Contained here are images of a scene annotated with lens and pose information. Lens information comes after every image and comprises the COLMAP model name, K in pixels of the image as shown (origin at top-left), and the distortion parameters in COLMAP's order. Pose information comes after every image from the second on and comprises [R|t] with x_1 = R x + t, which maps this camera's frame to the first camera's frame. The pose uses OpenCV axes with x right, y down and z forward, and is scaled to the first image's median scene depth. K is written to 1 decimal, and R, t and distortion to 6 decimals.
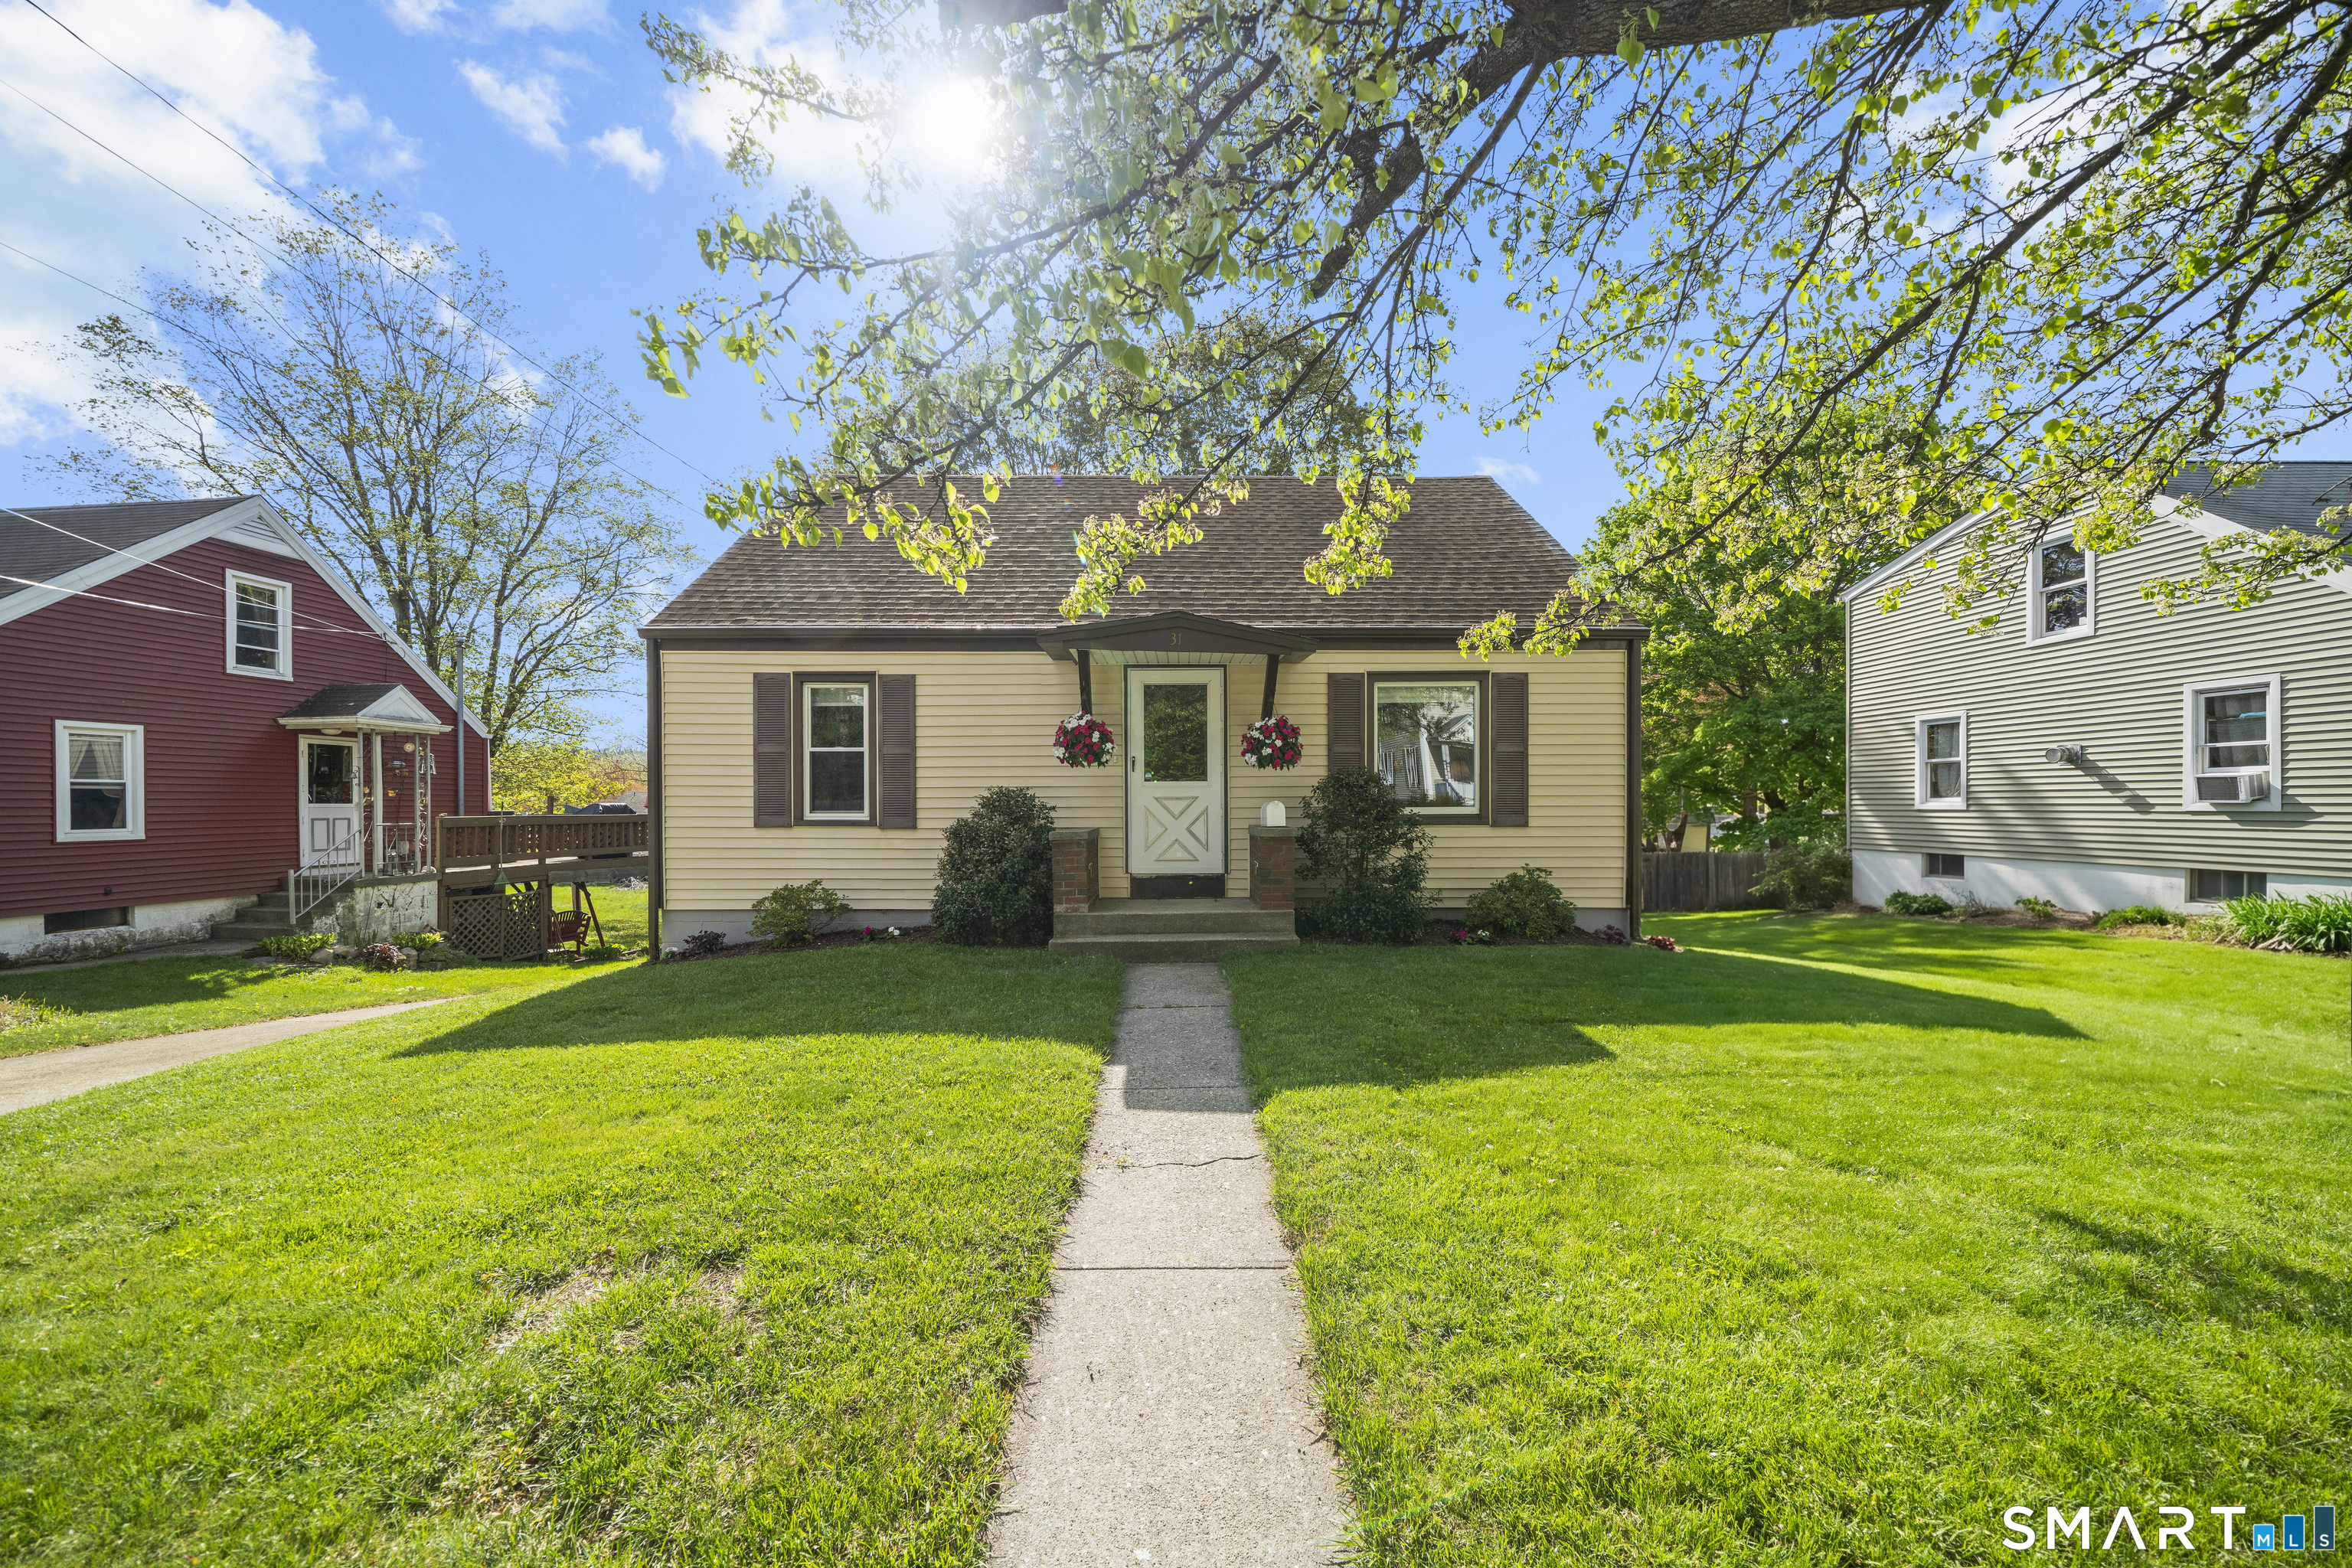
lens RADIAL K [[815.1, 0, 1166.9], [0, 815.1, 810.6], [0, 0, 1]] dist [-0.002758, -0.000220]
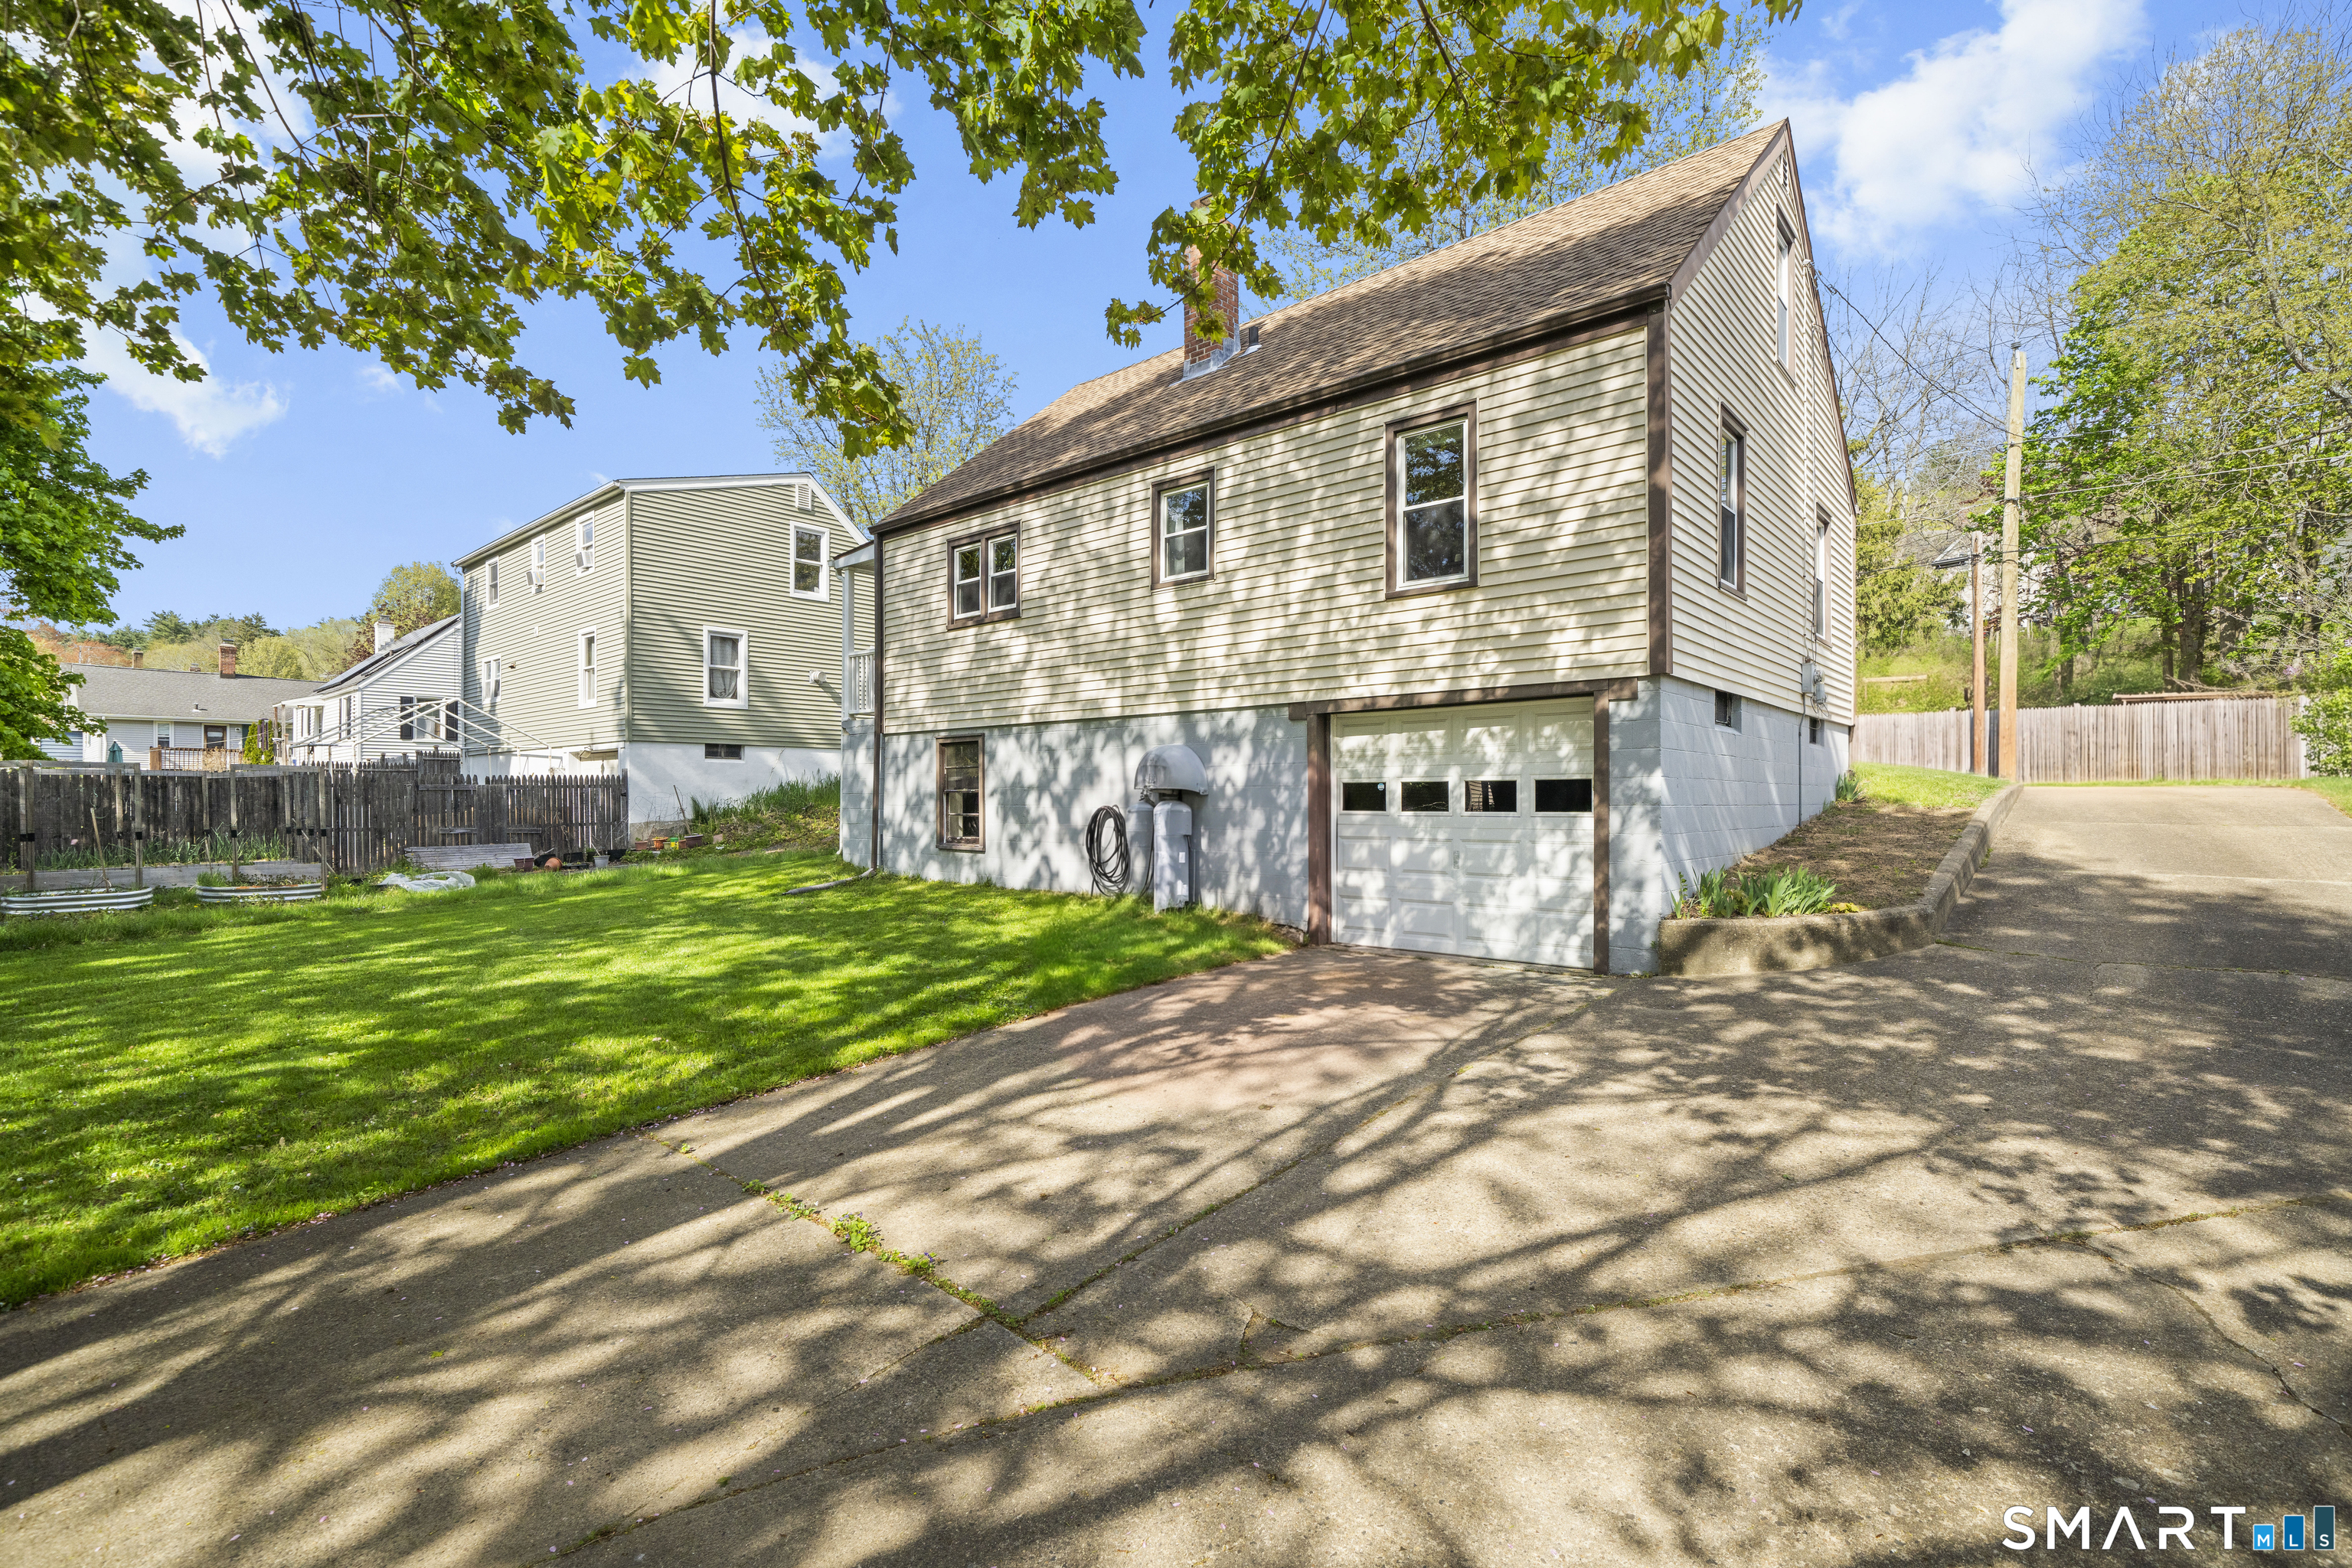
lens RADIAL K [[1042.8, 0, 1160.3], [0, 1042.8, 801.1], [0, 0, 1]] dist [0.000660, 0.000421]
pose [[-0.745436, -0.000455, 0.666577, -0.894489], [-0.000402, 1.000000, 0.000232, 0.219815], [-0.666577, -0.000095, -0.745436, 2.740179]]
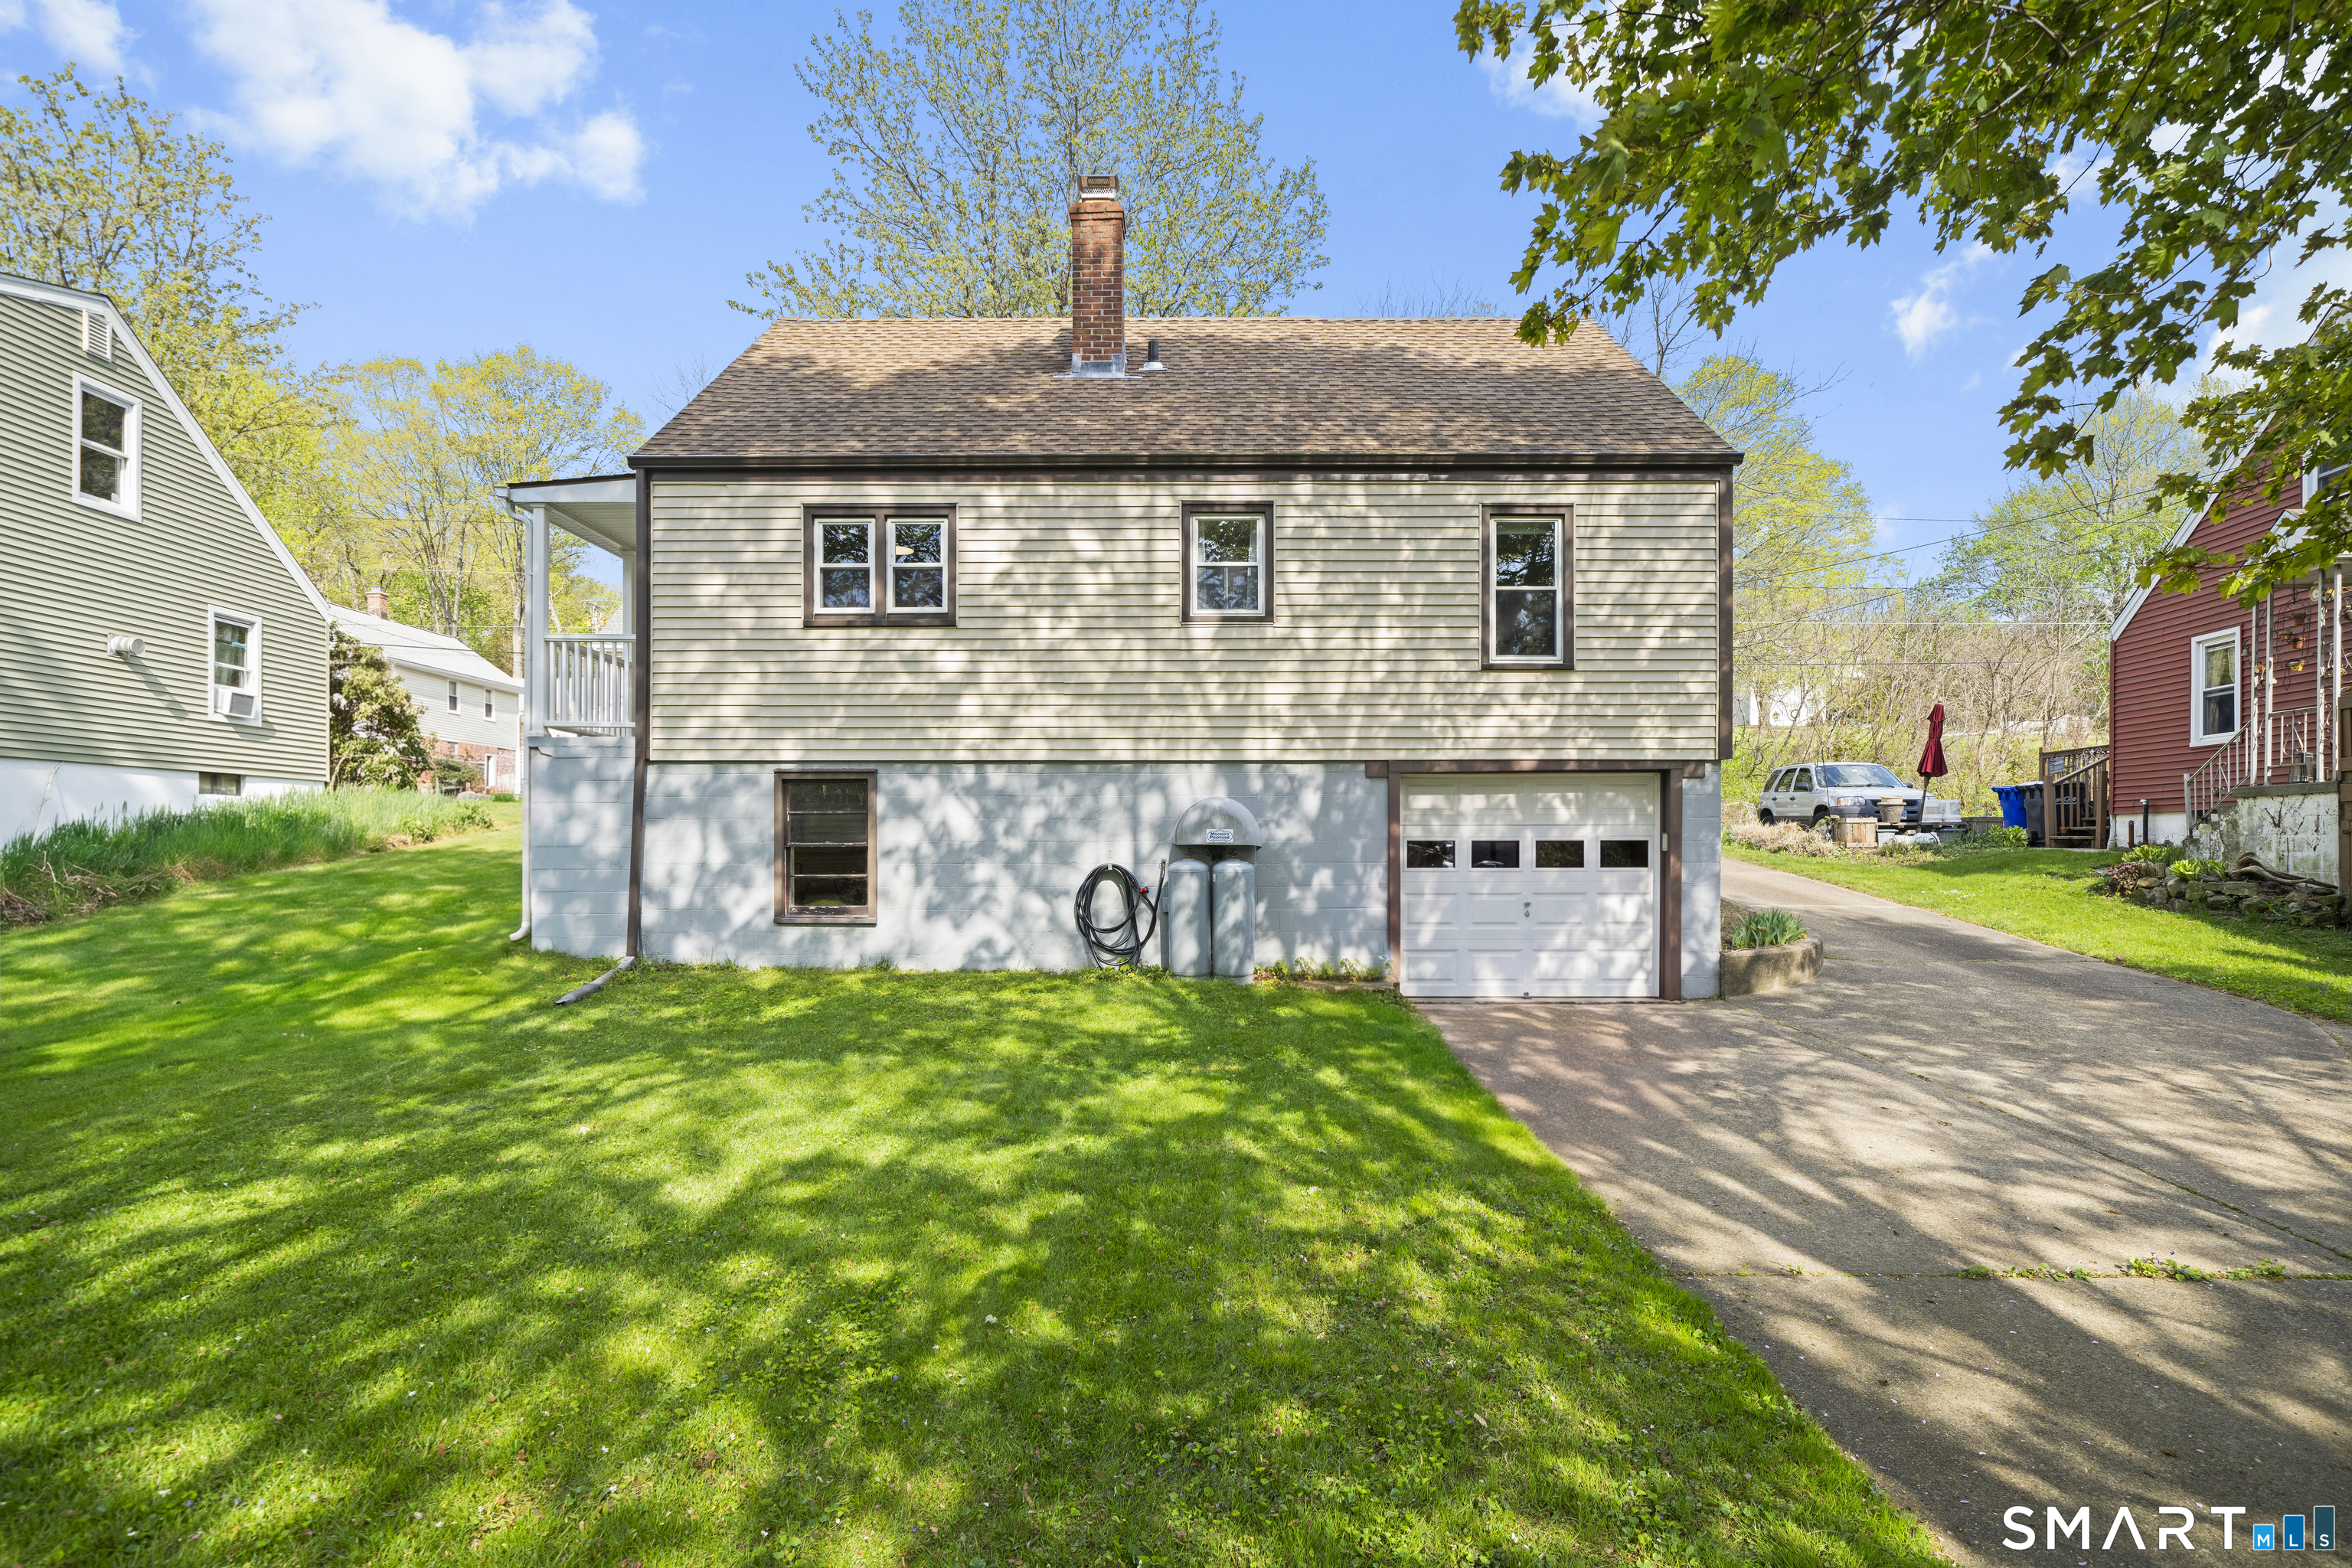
lens RADIAL K [[1120.2, 0, 1171.9], [0, 1120.2, 859.3], [0, 0, 1]] dist [0.000851, 0.000424]
pose [[-0.999642, -0.002895, 0.026593, -0.115609], [-0.002719, 0.999974, 0.006654, 0.213880], [-0.026611, 0.006579, -0.999624, 3.001120]]
